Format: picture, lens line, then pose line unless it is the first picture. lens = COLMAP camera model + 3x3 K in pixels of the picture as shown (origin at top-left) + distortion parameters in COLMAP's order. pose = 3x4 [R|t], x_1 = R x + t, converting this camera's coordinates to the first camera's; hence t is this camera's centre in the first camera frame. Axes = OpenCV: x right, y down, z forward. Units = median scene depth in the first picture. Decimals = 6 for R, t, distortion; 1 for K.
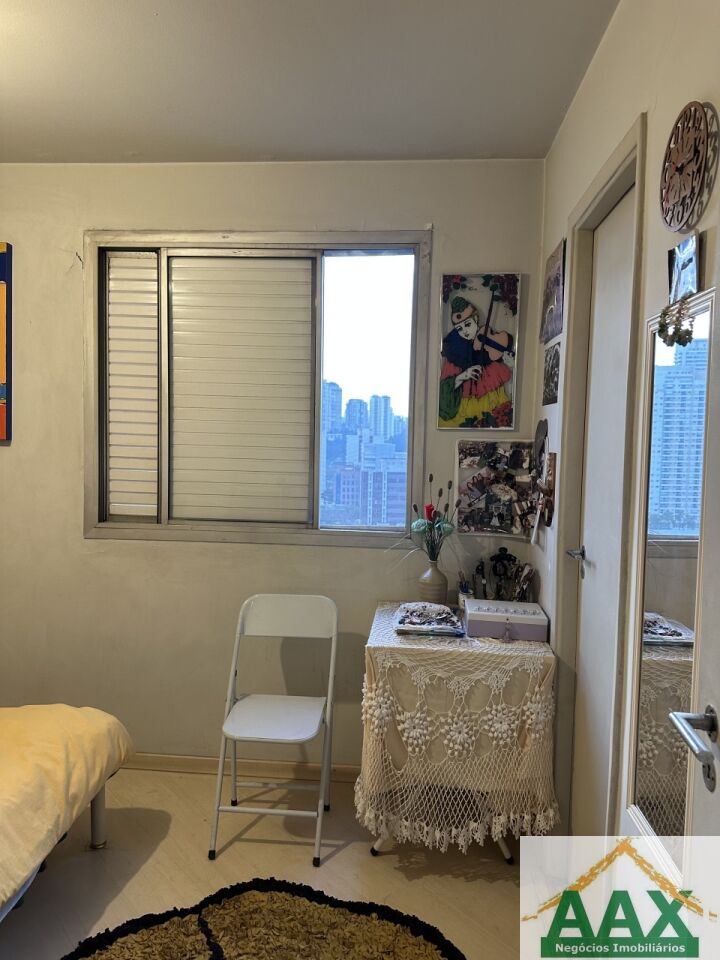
lens RADIAL K [[671.8, 0, 358.8], [0, 671.8, 476.3], [0, 0, 1]] dist [0.067305, -0.084884]
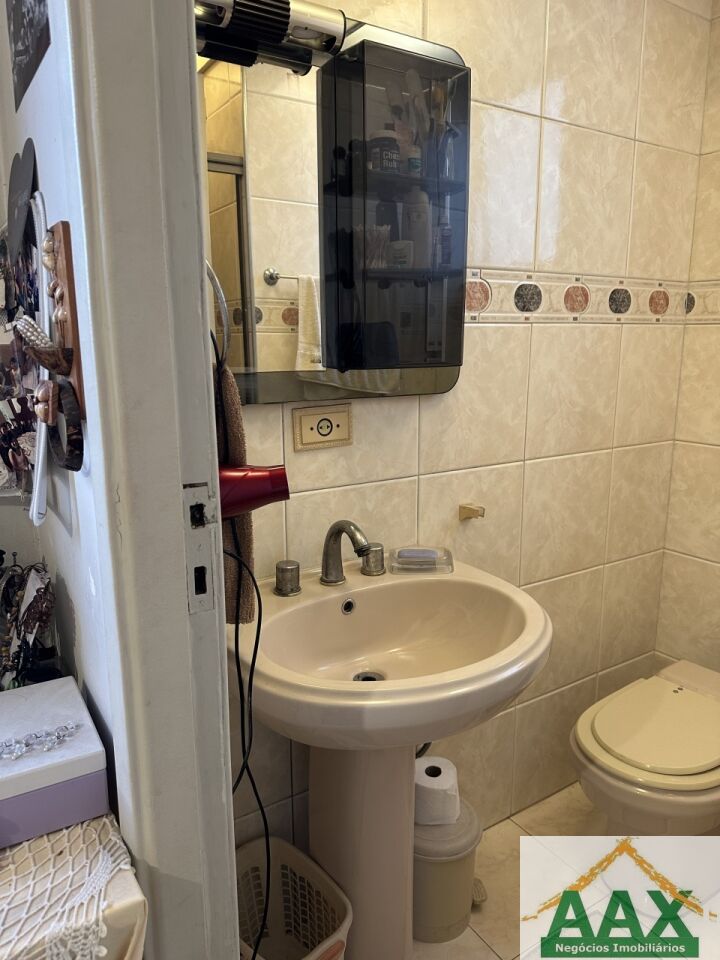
lens RADIAL K [[671.8, 0, 359.0], [0, 671.8, 482.5], [0, 0, 1]] dist [0.067305, -0.084884]
pose [[0.794478, -0.144103, 0.589948, 0.190293], [0.055223, 0.984558, 0.166123, 0.033553], [-0.604777, -0.099402, 0.790167, 0.640868]]
